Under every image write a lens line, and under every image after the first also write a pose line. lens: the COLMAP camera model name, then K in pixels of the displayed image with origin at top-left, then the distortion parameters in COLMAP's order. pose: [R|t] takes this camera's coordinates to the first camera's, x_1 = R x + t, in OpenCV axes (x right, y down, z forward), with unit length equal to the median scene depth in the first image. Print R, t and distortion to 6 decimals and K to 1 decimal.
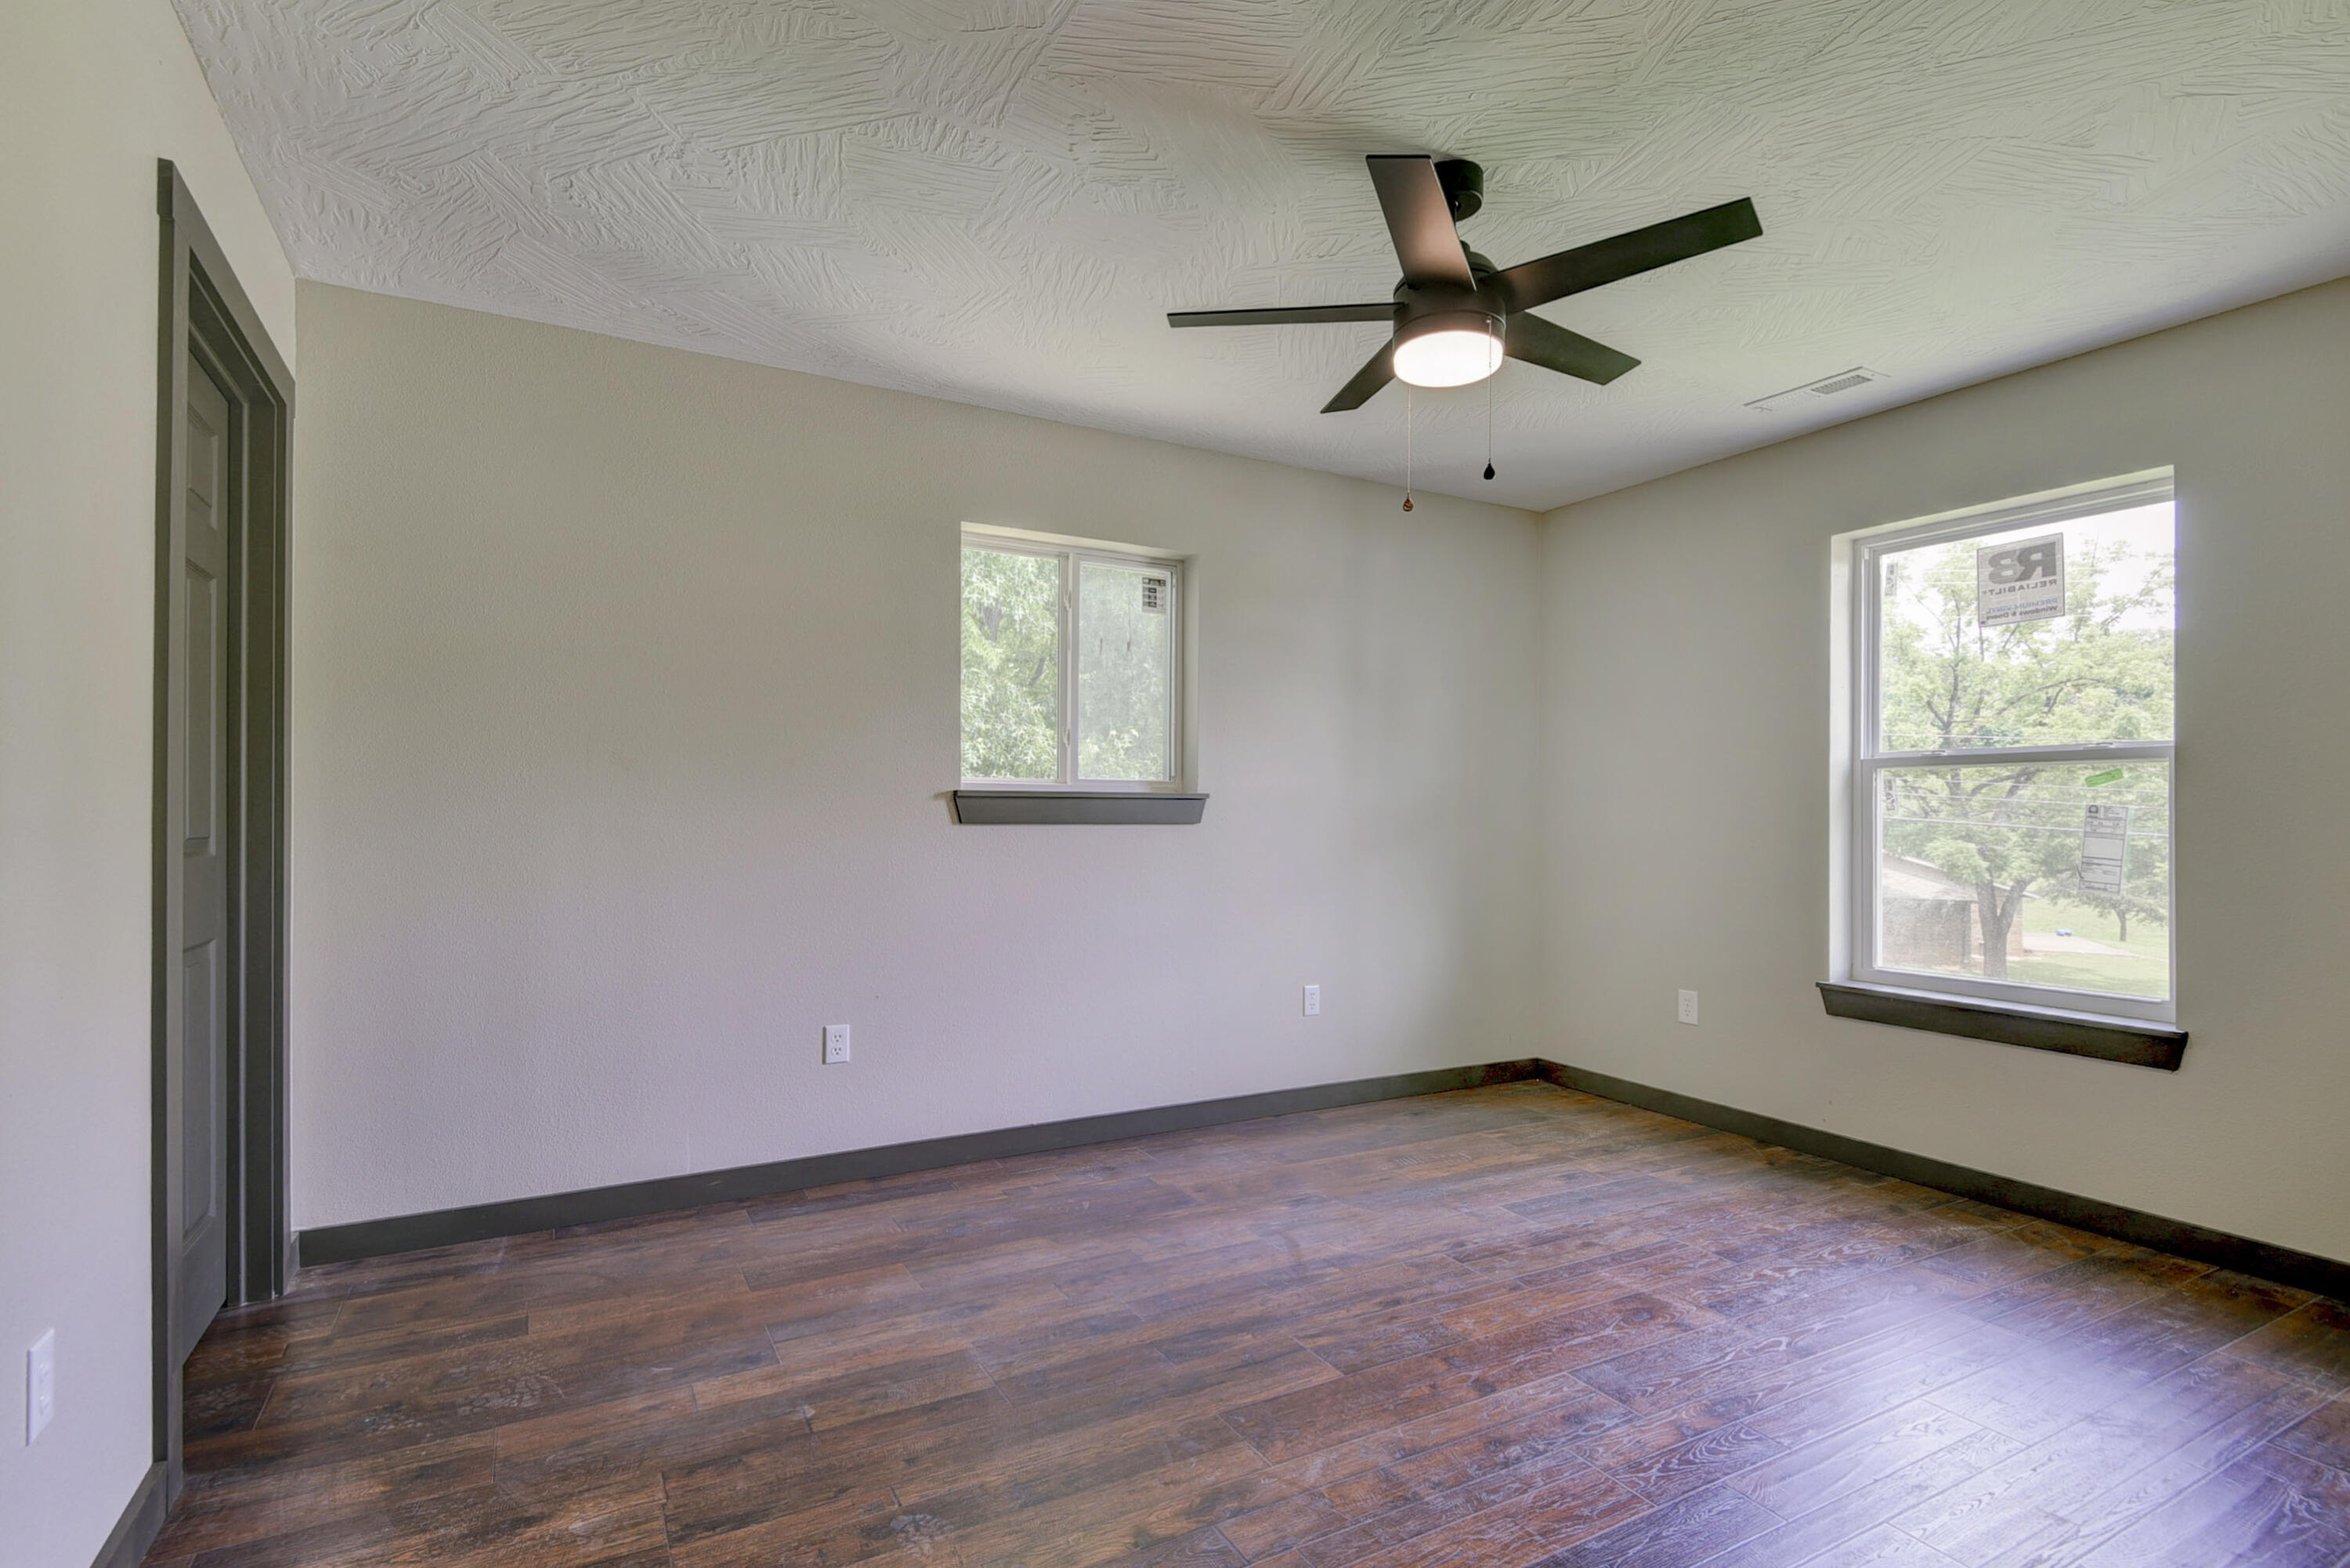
lens RADIAL K [[1114.1, 0, 1157.3], [0, 1114.1, 810.2], [0, 0, 1]] dist [0.001719, -0.000464]
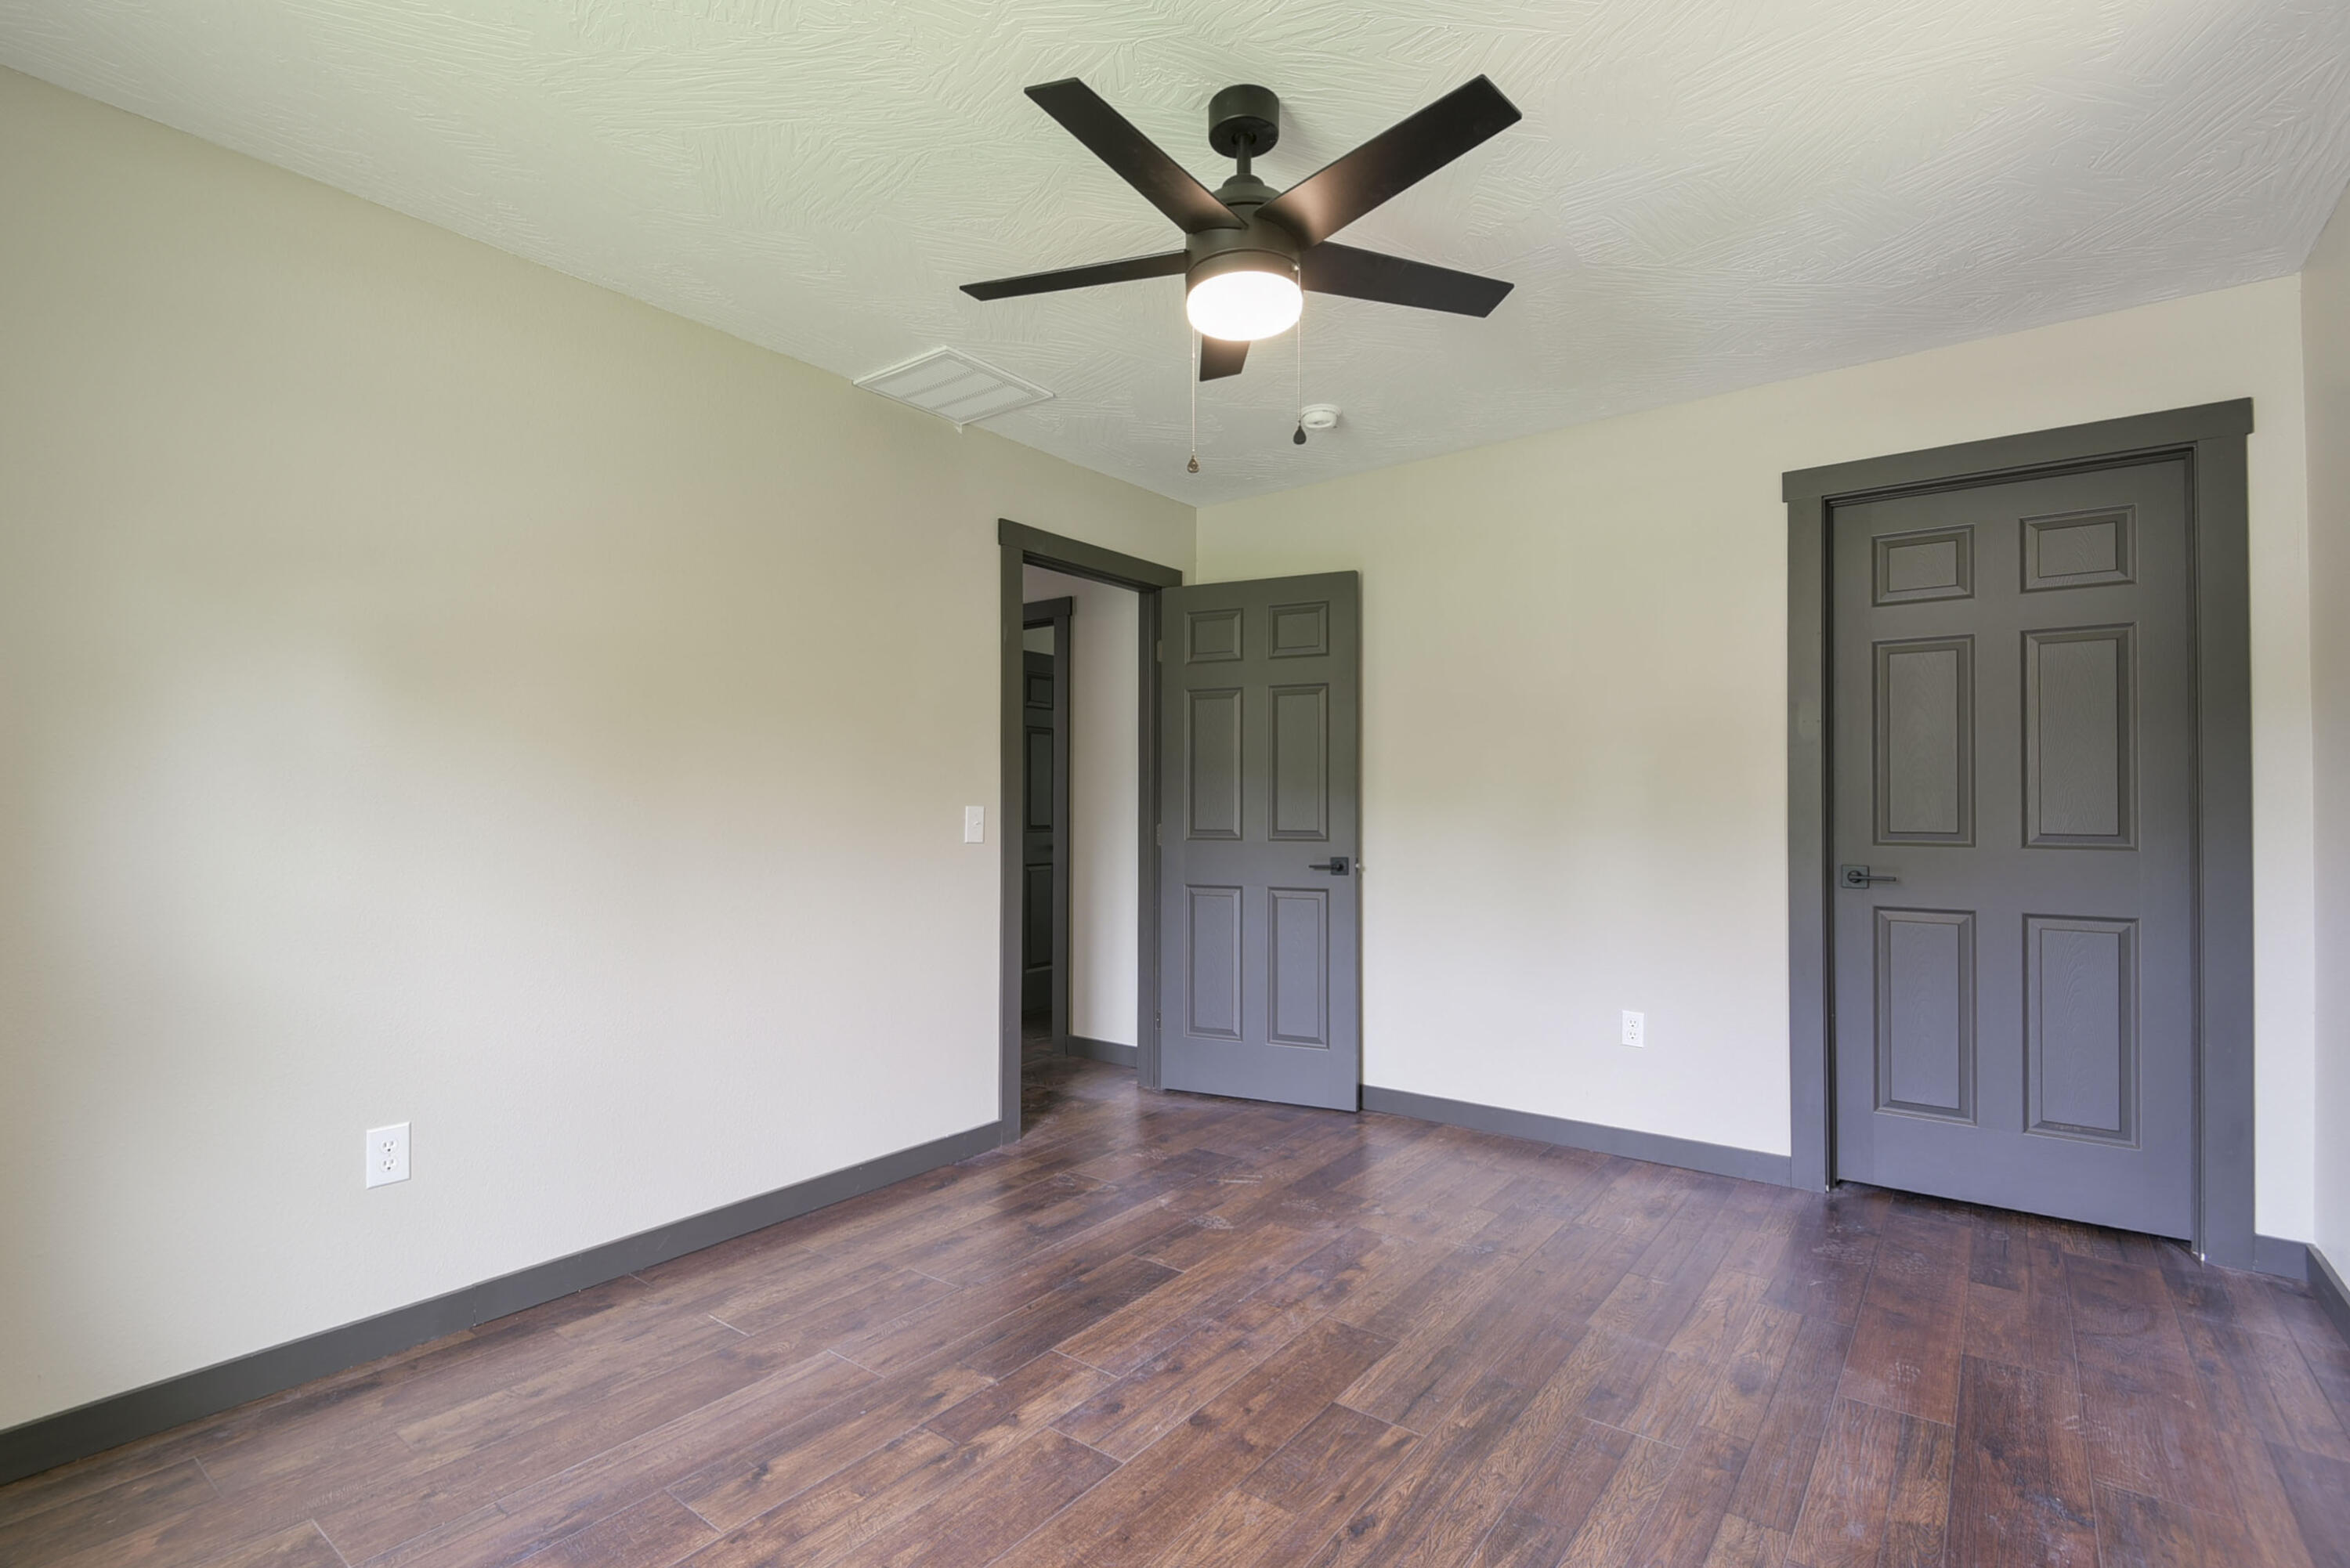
lens RADIAL K [[1114.1, 0, 1157.3], [0, 1114.1, 810.2], [0, 0, 1]] dist [0.001719, -0.000464]
pose [[-0.916221, -0.002858, -0.400663, 0.716024], [-0.000473, 0.999982, -0.006050, -0.006064], [0.400673, -0.005353, -0.916206, 1.870681]]
